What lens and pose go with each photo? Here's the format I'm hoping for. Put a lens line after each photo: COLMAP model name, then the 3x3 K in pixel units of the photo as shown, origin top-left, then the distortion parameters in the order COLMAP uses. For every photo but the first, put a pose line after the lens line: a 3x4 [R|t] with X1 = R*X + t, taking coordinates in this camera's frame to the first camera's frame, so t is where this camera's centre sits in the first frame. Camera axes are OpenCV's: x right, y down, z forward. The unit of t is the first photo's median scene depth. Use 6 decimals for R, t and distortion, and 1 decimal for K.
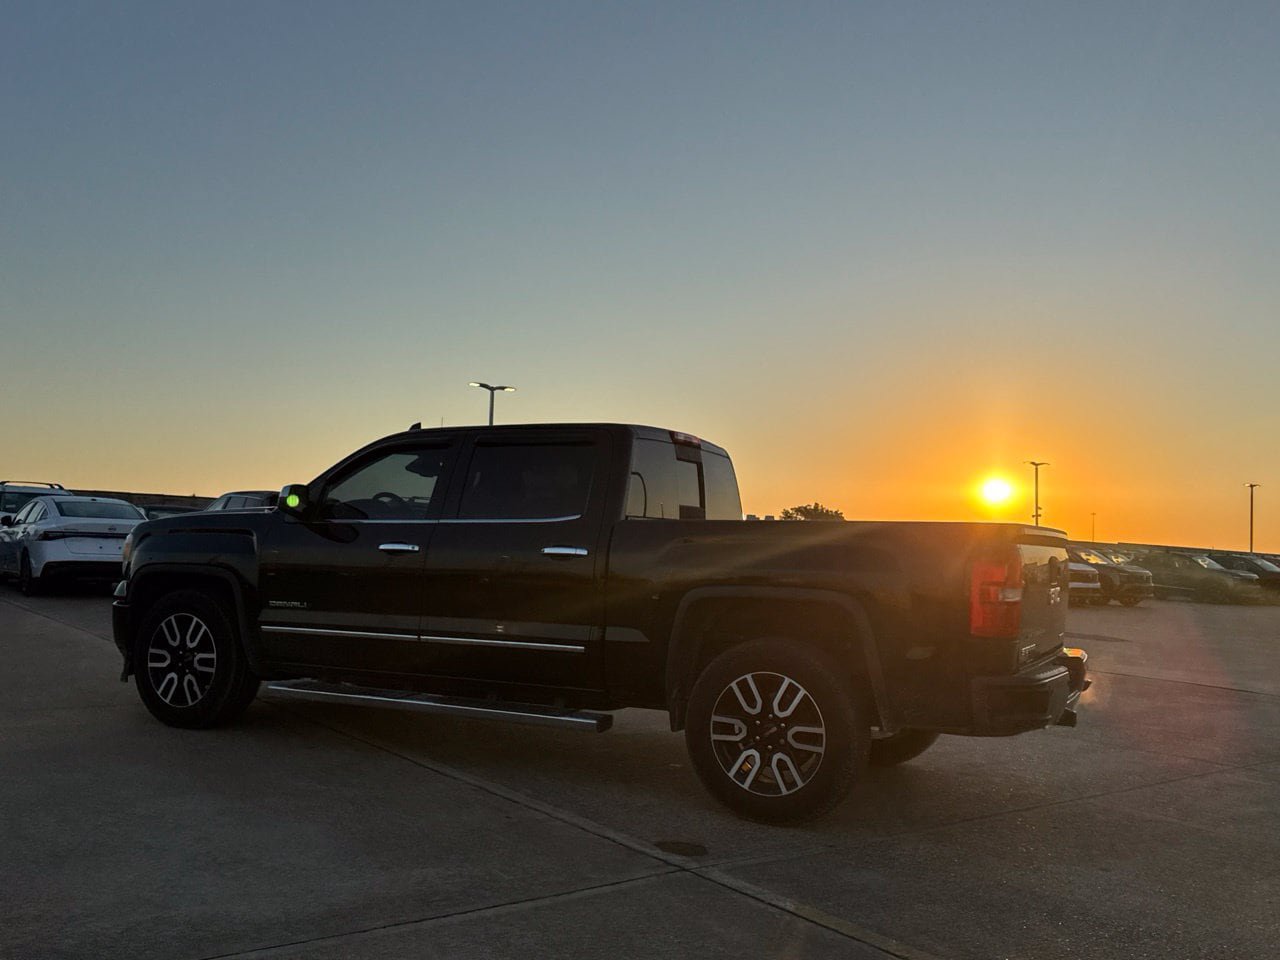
lens RADIAL K [[1265.8, 0, 636.6], [0, 1265.8, 472.7], [0, 0, 1]] dist [0.054229, 0.000000]
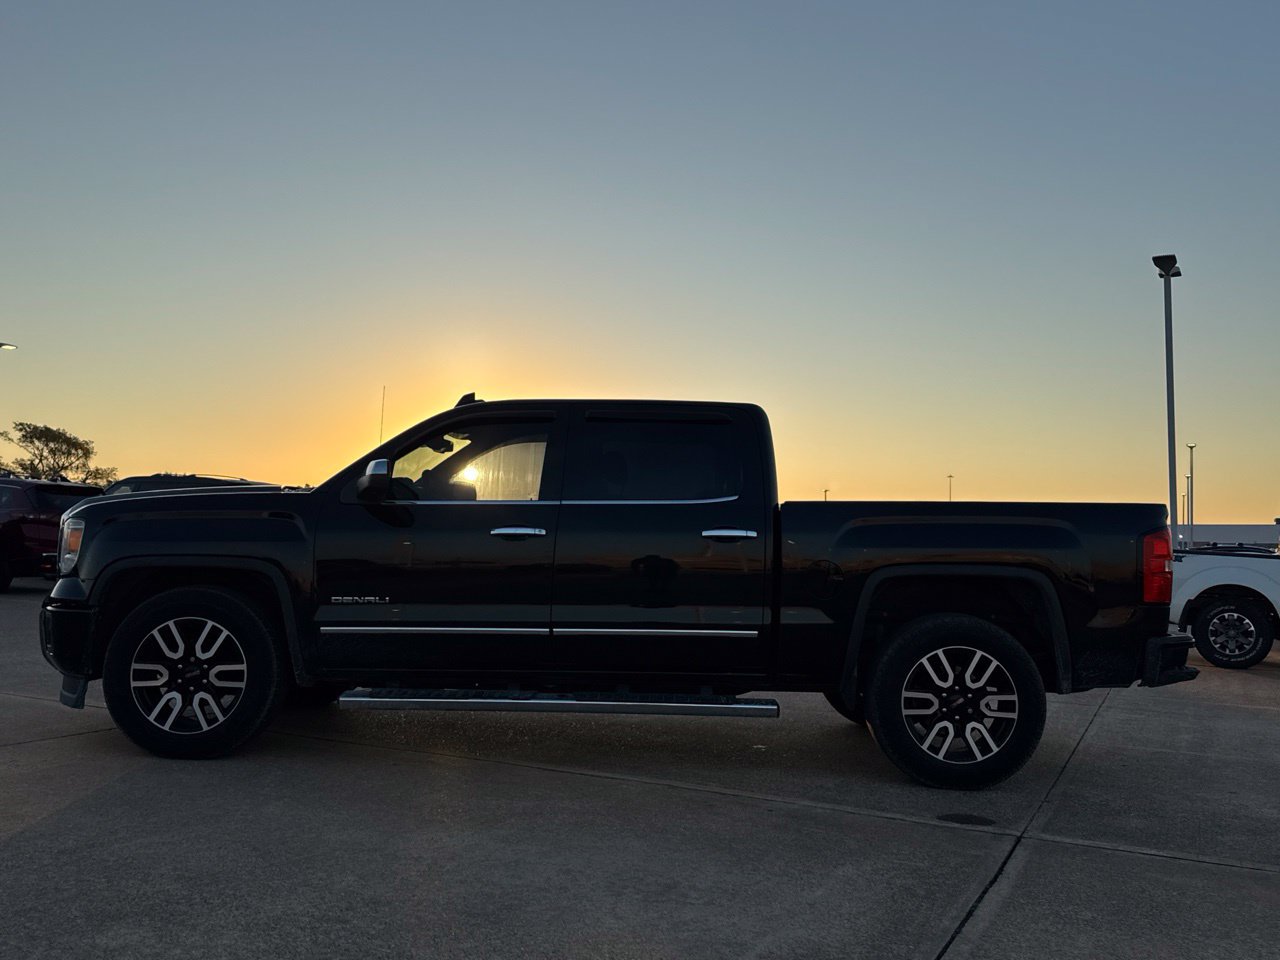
lens RADIAL K [[1265.8, 0, 676.1], [0, 1265.8, 460.2], [0, 0, 1]] dist [0.054229, 0.000000]
pose [[0.880201, 0.015378, 0.474352, -0.518901], [-0.017744, 0.999842, 0.000513, 0.005845], [-0.474269, -0.008868, 0.880335, 0.159409]]
